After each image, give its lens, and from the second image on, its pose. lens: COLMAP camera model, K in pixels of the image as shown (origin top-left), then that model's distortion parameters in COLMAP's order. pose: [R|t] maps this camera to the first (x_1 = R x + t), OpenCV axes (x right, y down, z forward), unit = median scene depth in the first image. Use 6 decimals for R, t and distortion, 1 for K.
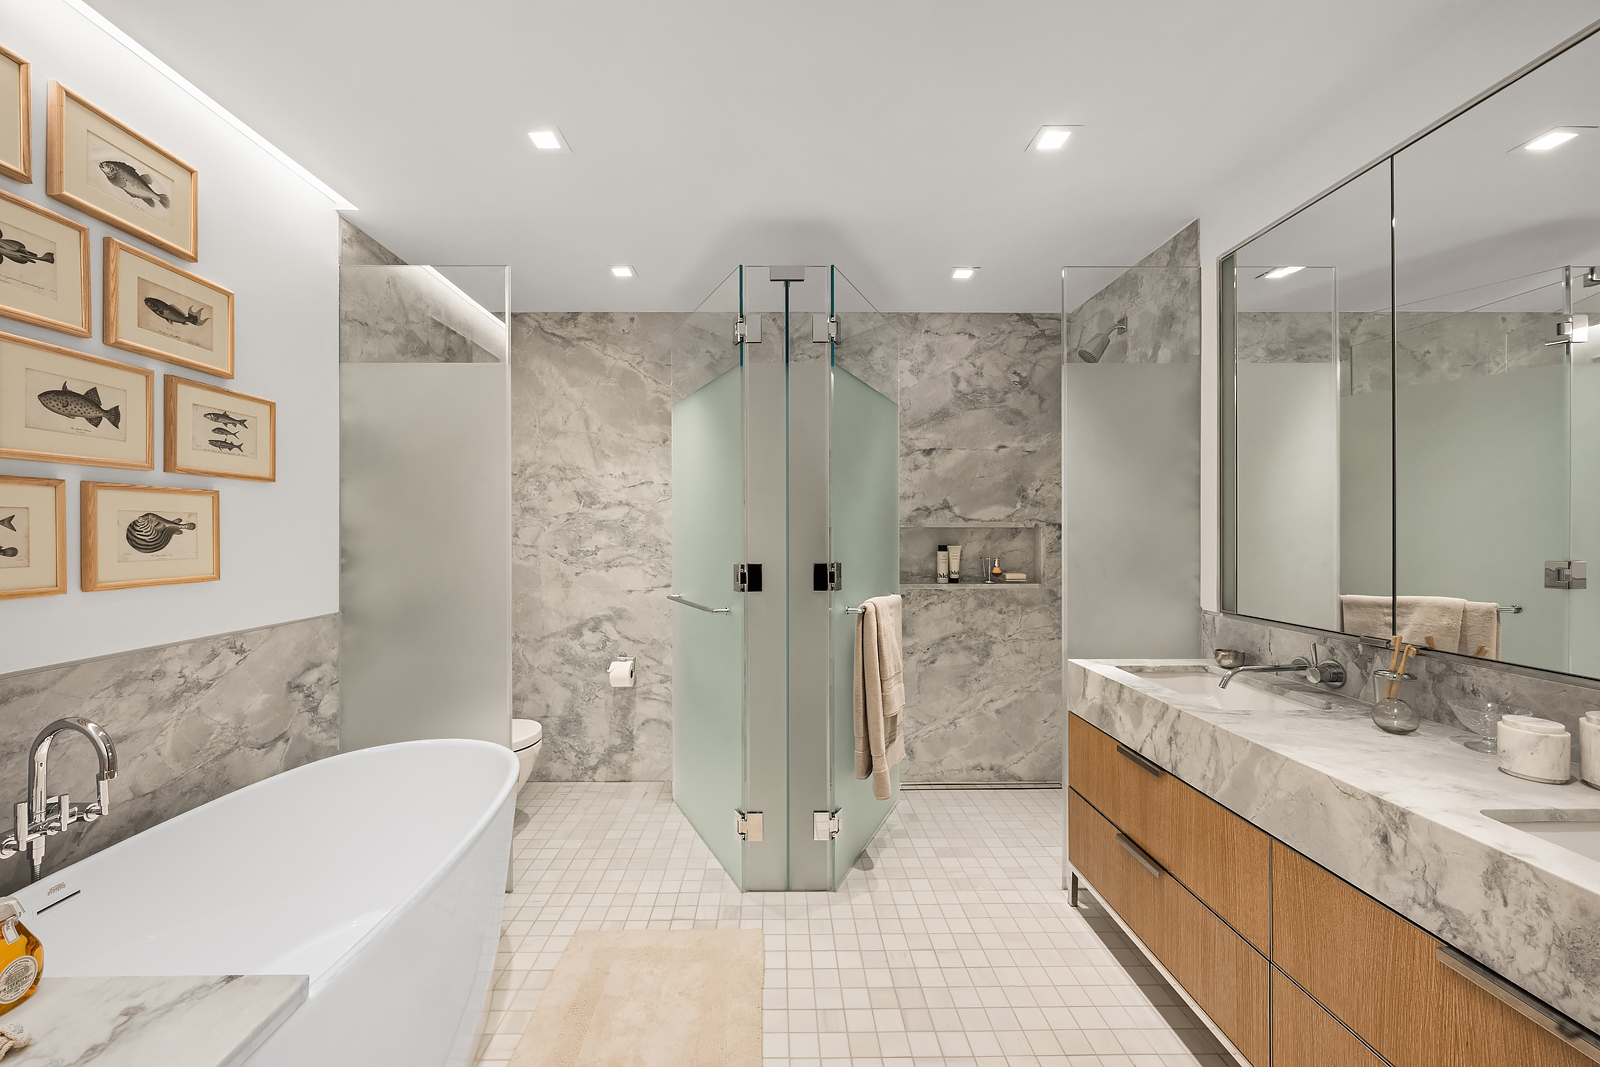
lens RADIAL K [[630.9, 0, 799.7], [0, 630.9, 529.2], [0, 0, 1]] dist [-0.000092, -0.000068]
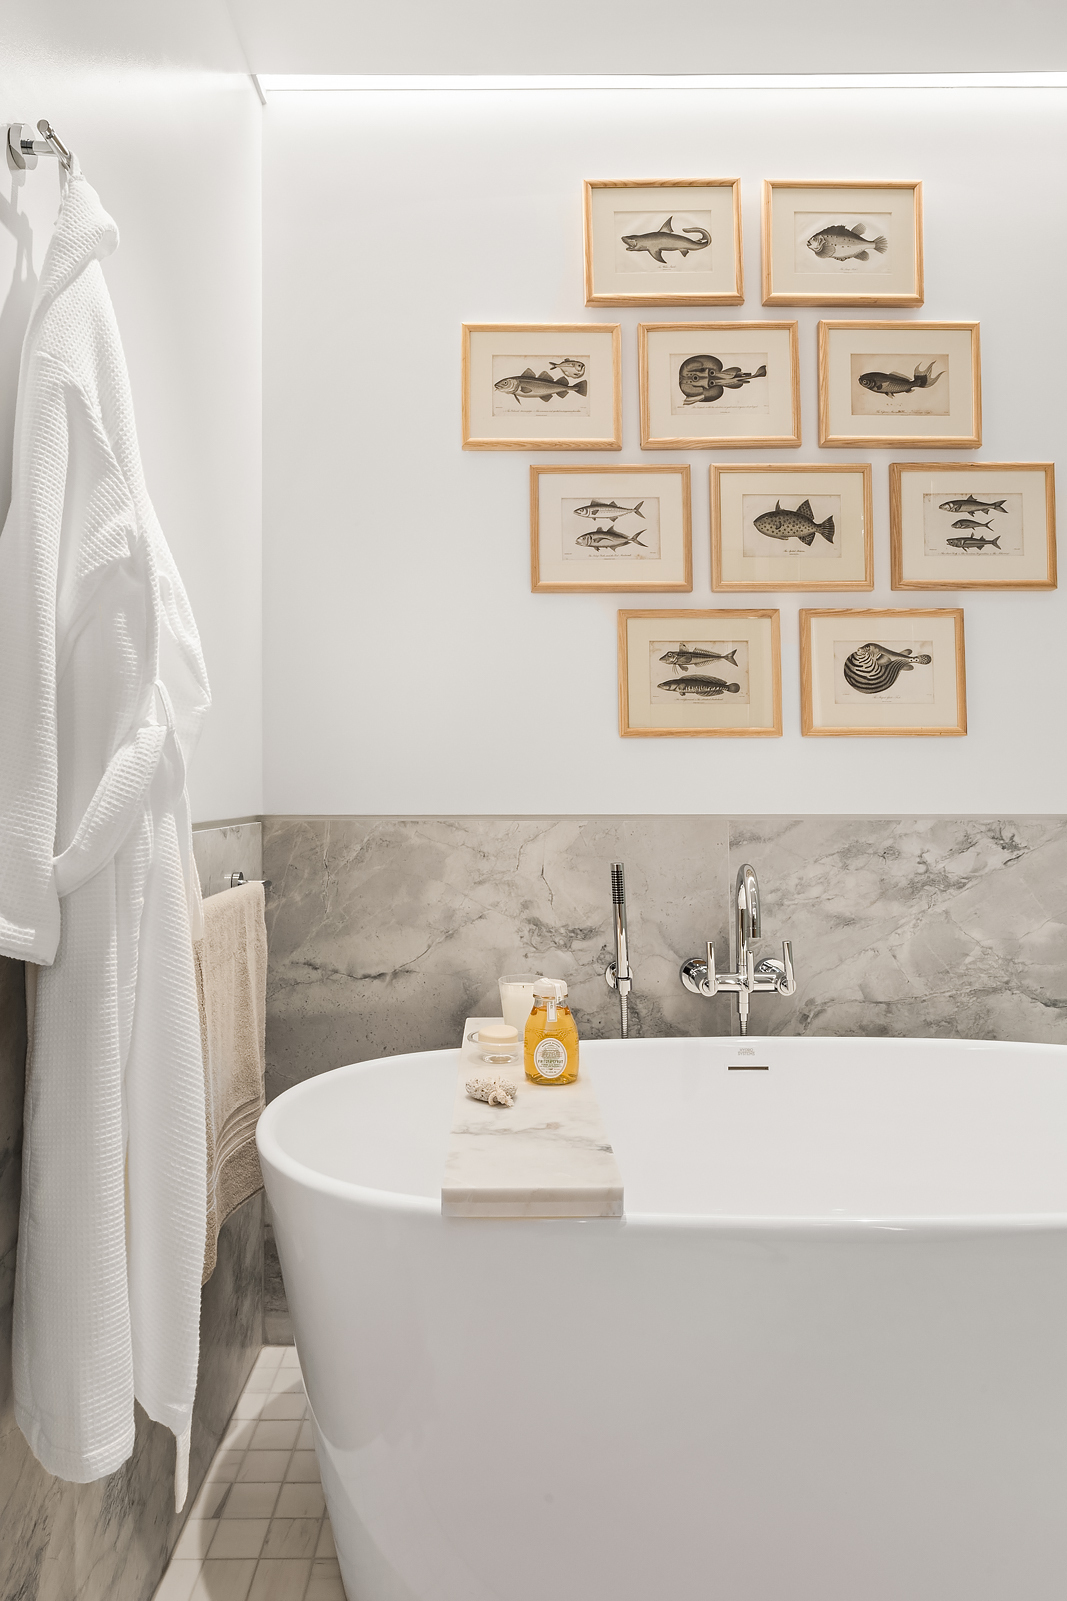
lens RADIAL K [[1034.5, 0, 536.5], [0, 1034.5, 787.4], [0, 0, 1]] dist [-0.003252, -0.002199]
pose [[-0.061846, -0.024070, -0.997795, 0.281844], [-0.009781, 0.999676, -0.023509, 0.186203], [0.998038, 0.008305, -0.062061, 0.649477]]
